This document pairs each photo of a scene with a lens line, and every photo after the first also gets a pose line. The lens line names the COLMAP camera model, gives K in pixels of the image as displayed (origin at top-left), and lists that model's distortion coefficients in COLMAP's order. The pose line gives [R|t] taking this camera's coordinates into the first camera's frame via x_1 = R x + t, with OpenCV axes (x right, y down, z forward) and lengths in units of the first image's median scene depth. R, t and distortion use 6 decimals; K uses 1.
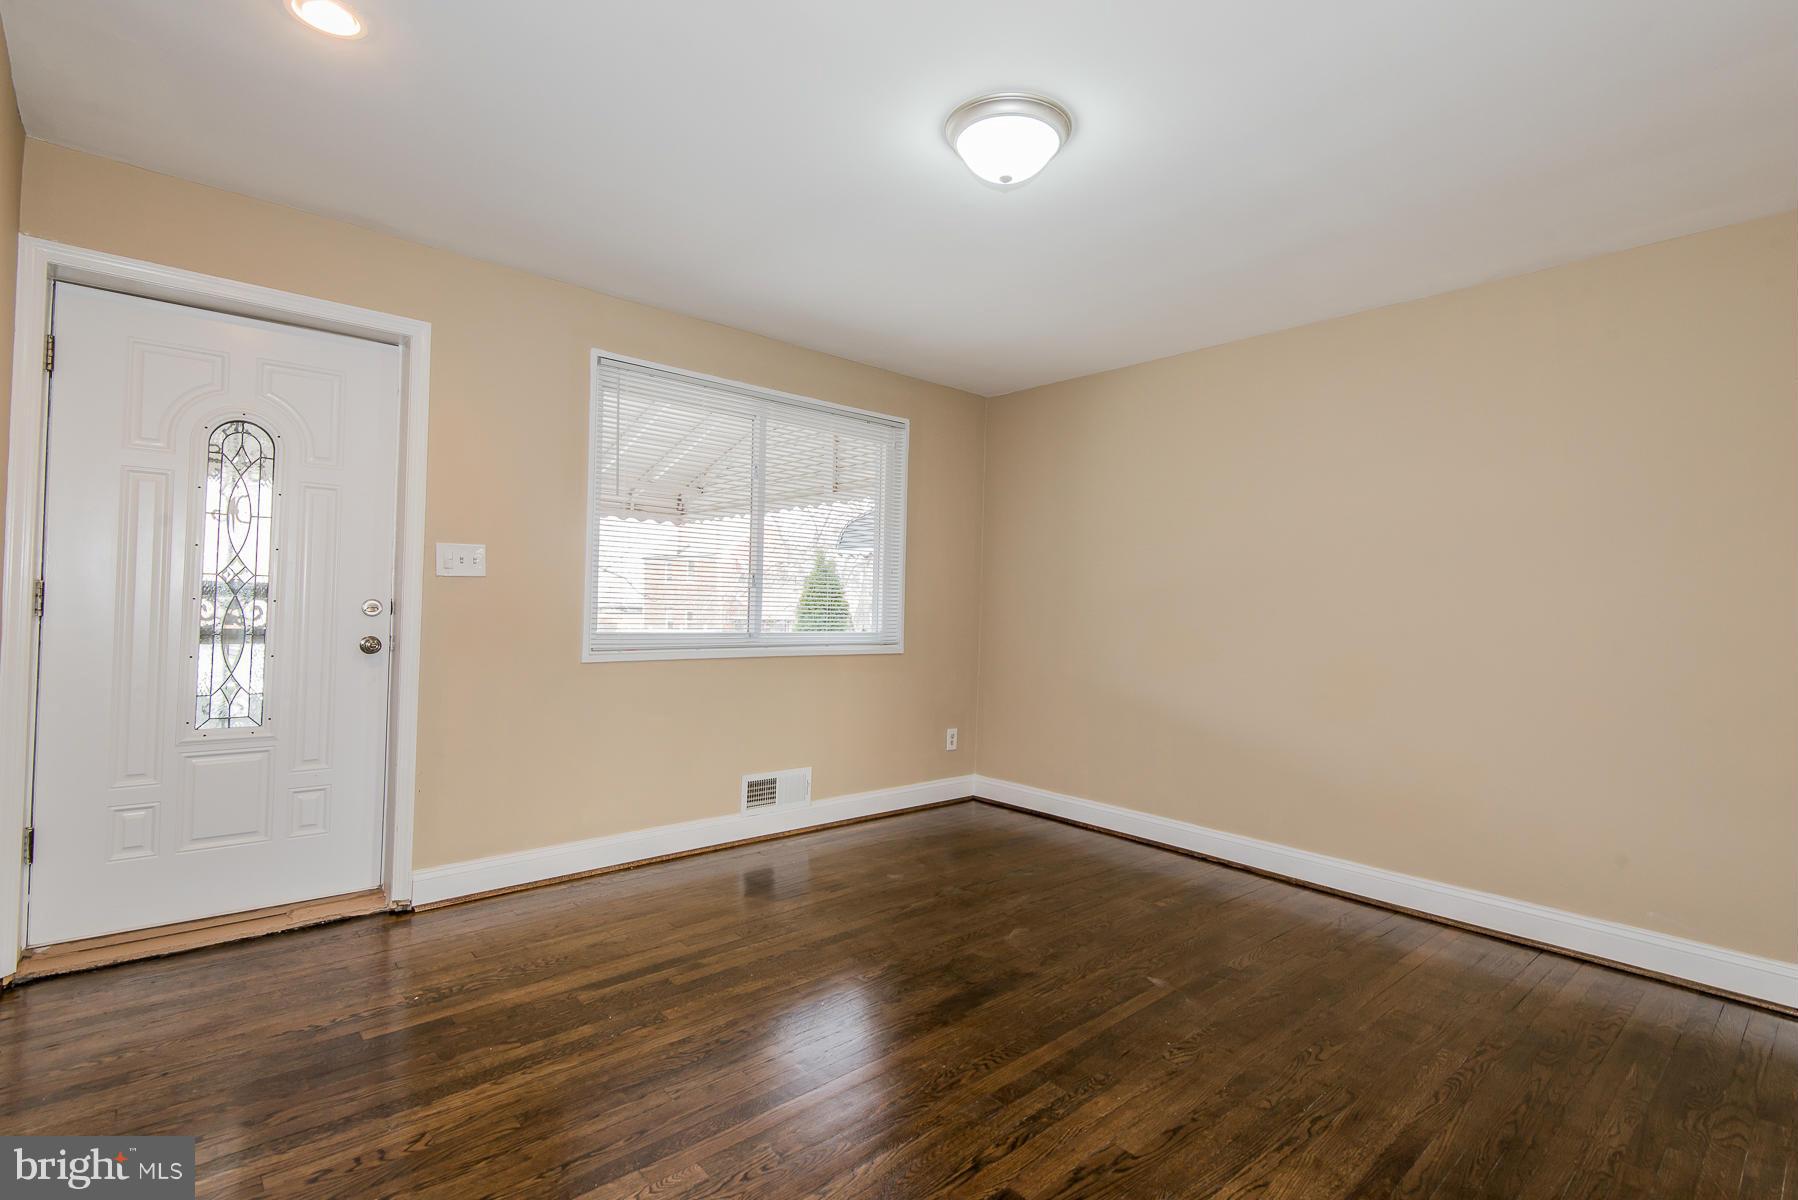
lens RADIAL K [[836.9, 0, 908.5], [0, 836.9, 593.7], [0, 0, 1]] dist [0.026015, -0.000198]
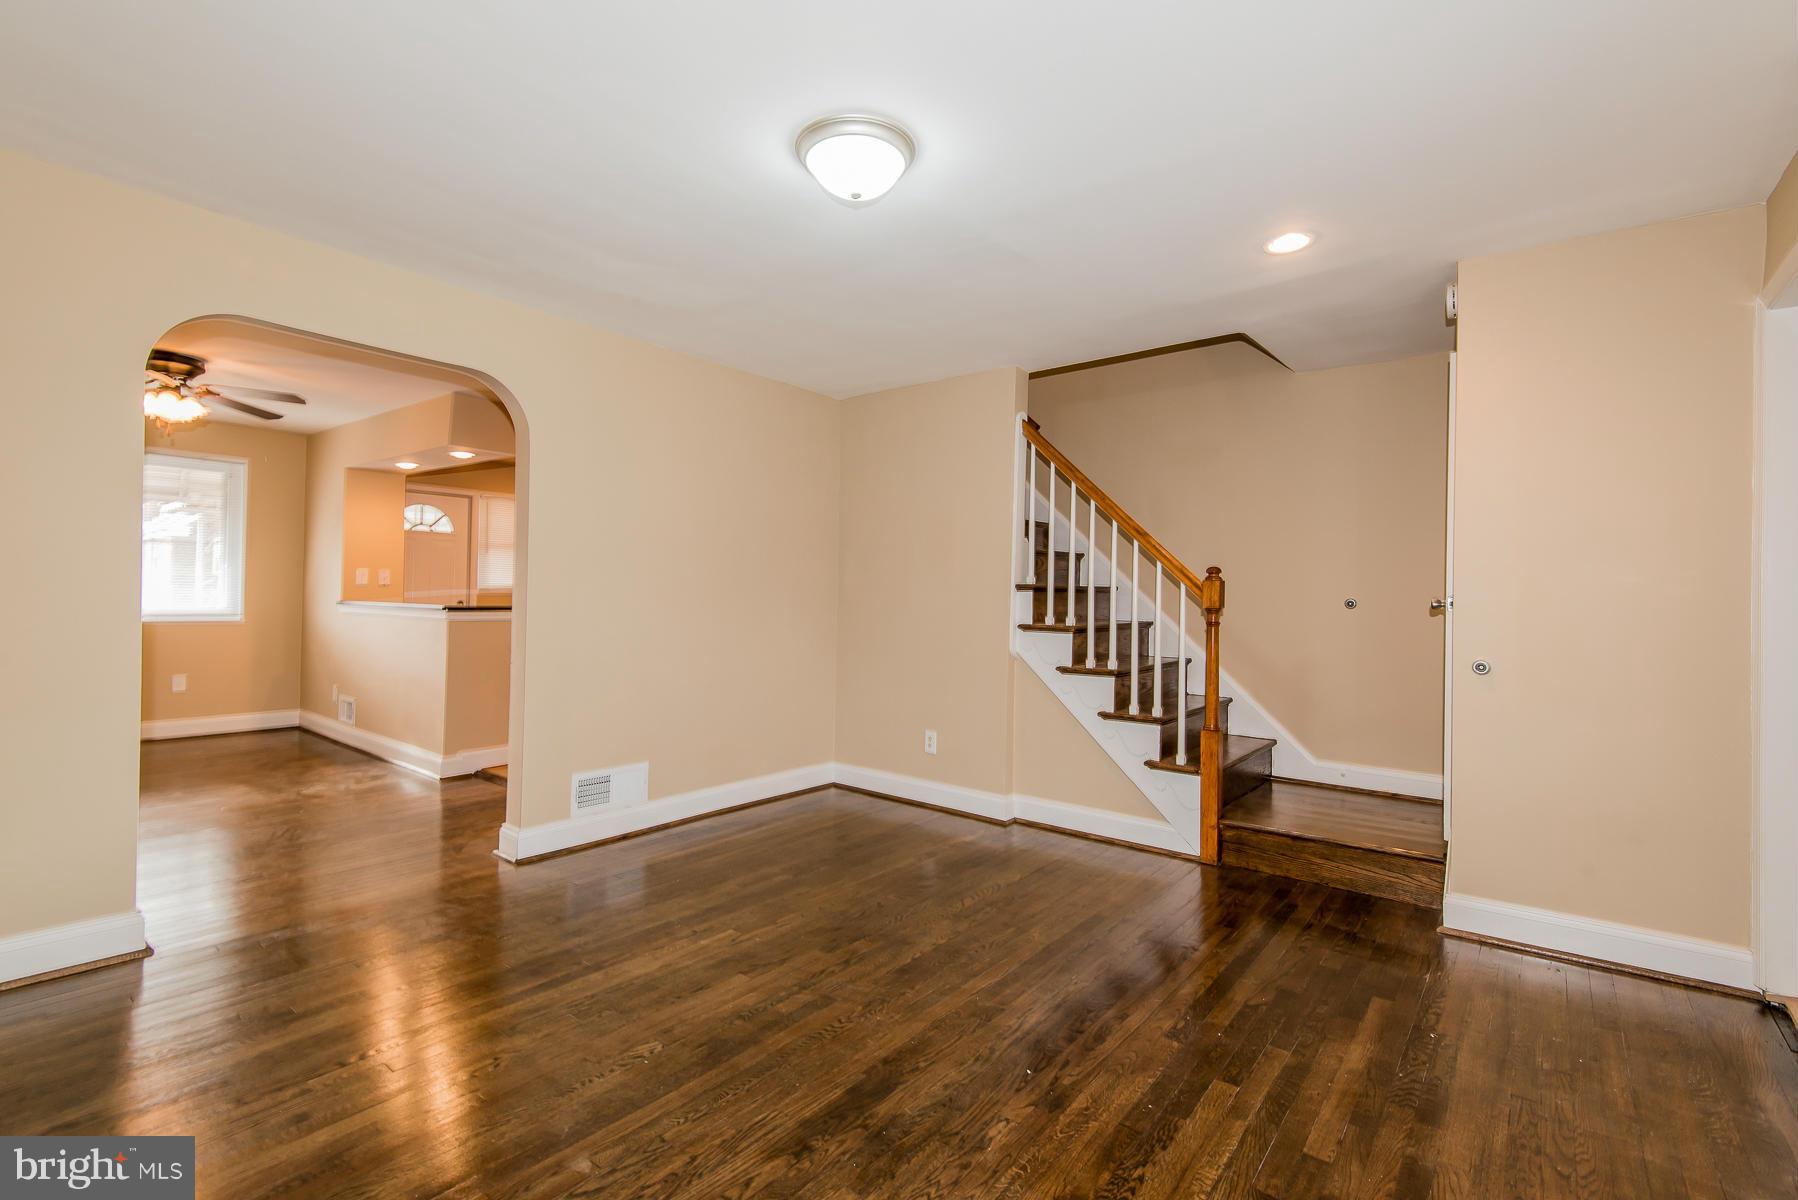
lens RADIAL K [[806.9, 0, 904.1], [0, 806.9, 592.1], [0, 0, 1]] dist [0.020845, -0.000681]
pose [[-0.985114, -0.042673, -0.166520, 0.168300], [-0.039457, 0.998966, -0.022574, 0.016526], [0.167311, -0.015668, -0.985780, 1.652302]]
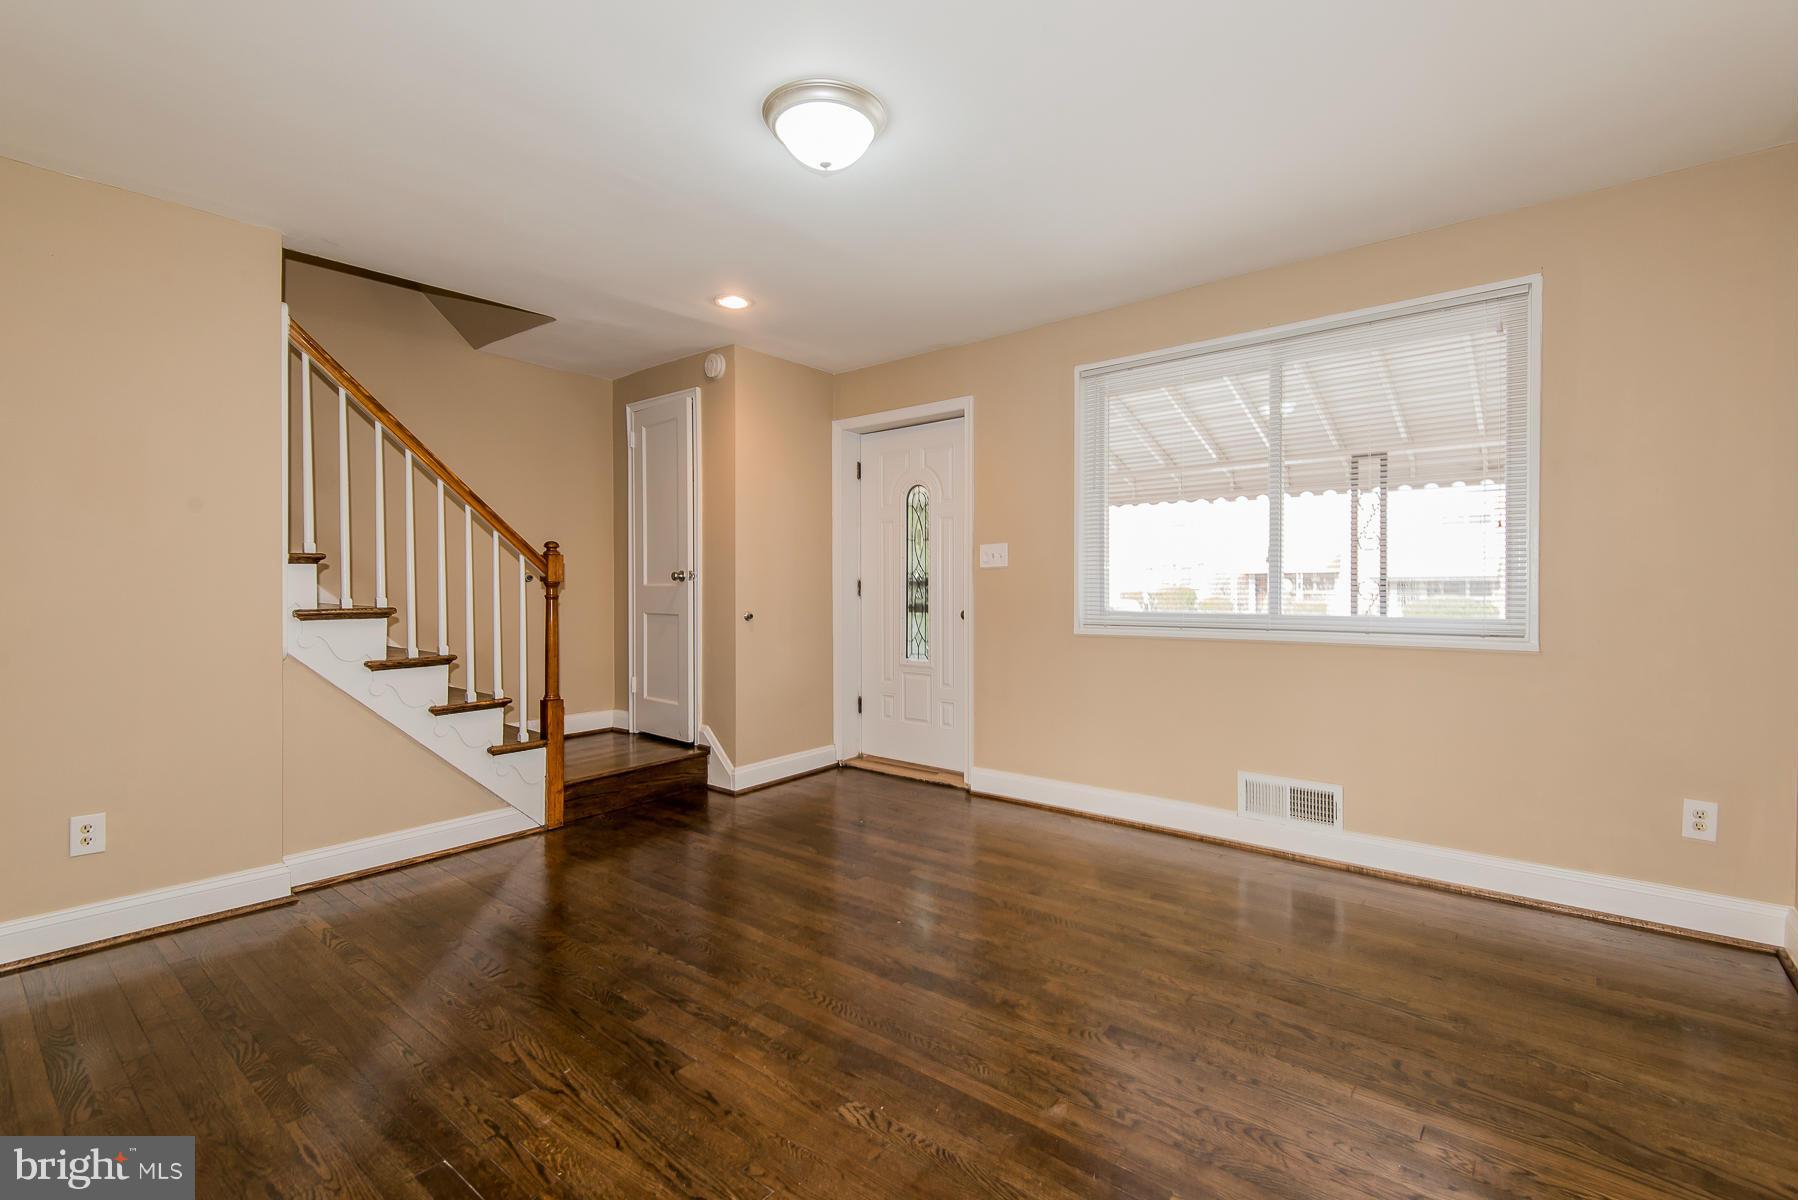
lens RADIAL K [[806.9, 0, 904.1], [0, 806.9, 592.1], [0, 0, 1]] dist [0.020845, -0.000681]
pose [[0.148952, -0.019890, -0.988644, 0.919038], [0.021809, 0.999621, -0.016825, 0.047141], [0.988604, -0.019055, 0.149329, 0.775894]]
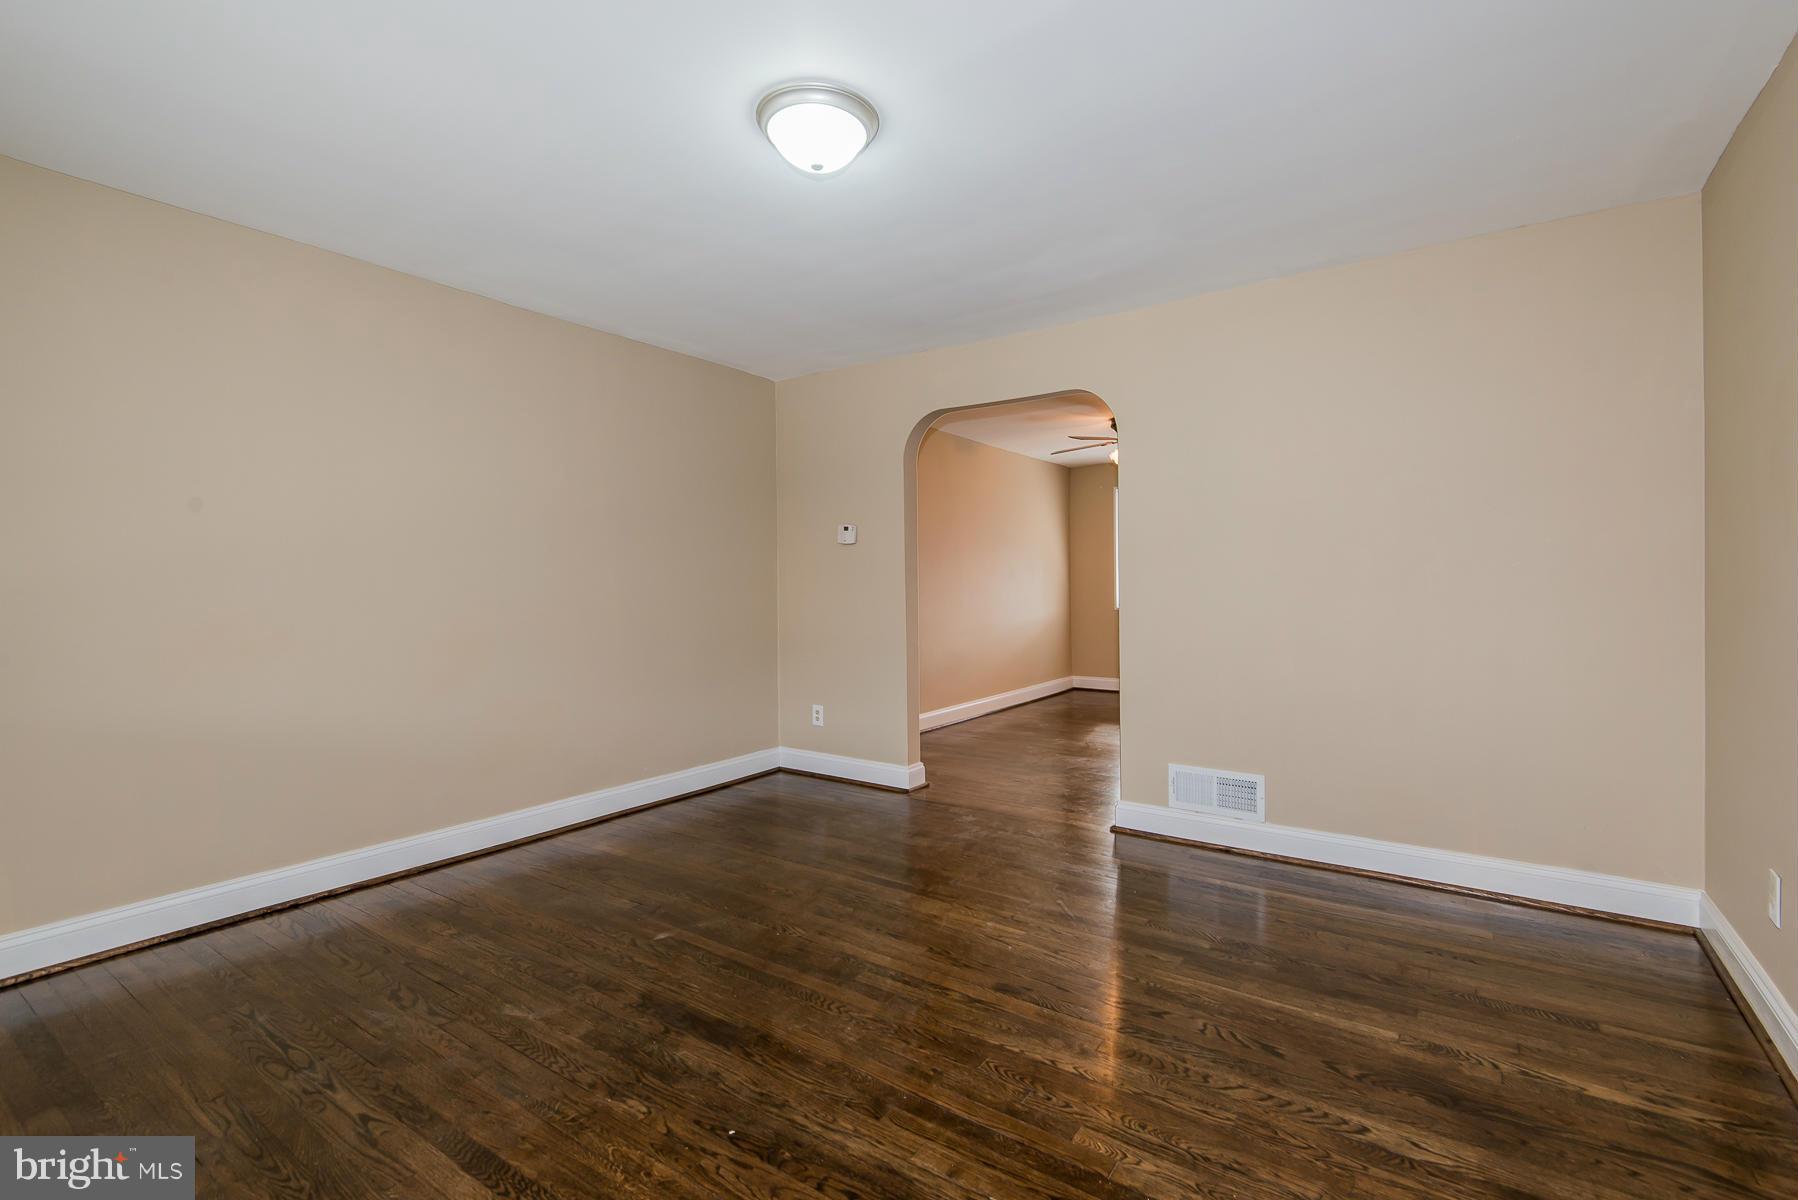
lens RADIAL K [[817.4, 0, 899.0], [0, 817.4, 600.0], [0, 0, 1]] dist [0.019713, -0.000593]
pose [[-0.230310, -0.040751, 0.972264, -0.737357], [-0.010472, 0.999169, 0.039398, -0.001031], [-0.973061, -0.001107, -0.230546, 0.934584]]
